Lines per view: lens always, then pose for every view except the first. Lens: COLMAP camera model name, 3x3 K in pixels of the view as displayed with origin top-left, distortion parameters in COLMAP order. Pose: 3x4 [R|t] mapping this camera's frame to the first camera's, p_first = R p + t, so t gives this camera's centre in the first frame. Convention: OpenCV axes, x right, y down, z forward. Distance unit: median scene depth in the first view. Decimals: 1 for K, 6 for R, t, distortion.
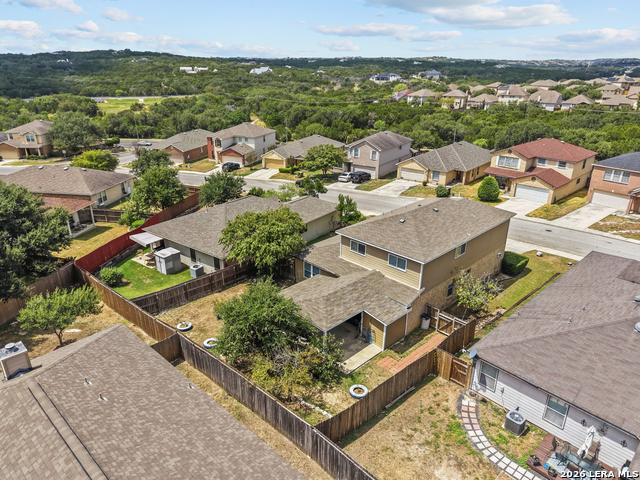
lens RADIAL K [[428.4, 0, 320.0], [0, 428.4, 240.0], [0, 0, 1]] dist [0.001245, -0.005489]
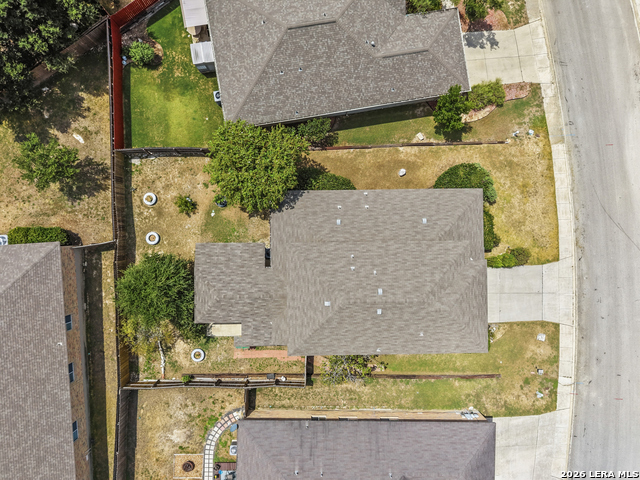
lens RADIAL K [[428.4, 0, 320.0], [0, 428.4, 240.0], [0, 0, 1]] dist [0.001245, -0.005489]
pose [[0.721826, 0.691949, 0.013157, 0.105567], [-0.280437, 0.275060, 0.919618, -1.290138], [0.632710, -0.667494, 0.392593, 1.005853]]
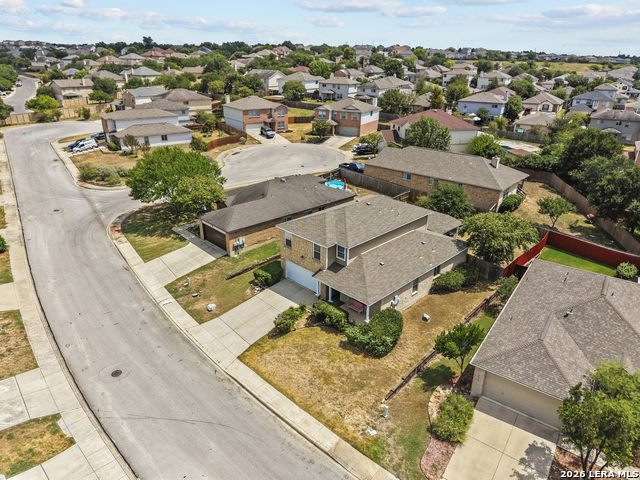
lens RADIAL K [[428.4, 0, 320.0], [0, 428.4, 240.0], [0, 0, 1]] dist [0.001245, -0.005489]
pose [[-0.999764, -0.010696, -0.018909, 0.576310], [-0.020991, 0.699820, 0.714011, -1.304305], [0.005596, 0.714239, -0.699879, 2.803569]]
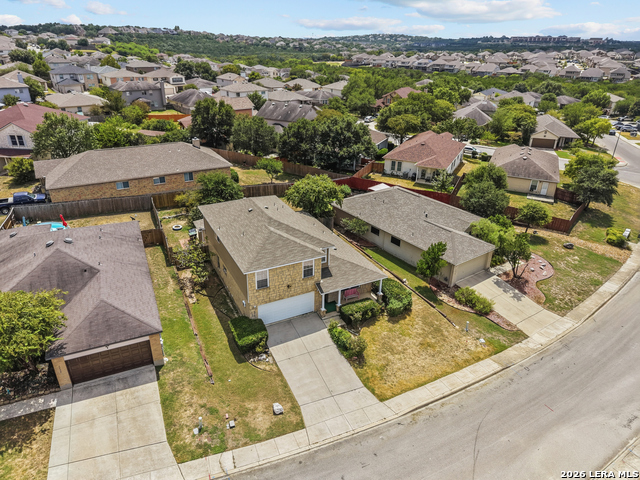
lens RADIAL K [[428.4, 0, 320.0], [0, 428.4, 240.0], [0, 0, 1]] dist [0.001245, -0.005489]
pose [[-0.302798, 0.403856, -0.863258, 1.700722], [-0.380064, 0.779472, 0.497971, -0.948807], [0.873993, 0.478878, -0.082531, 1.857796]]
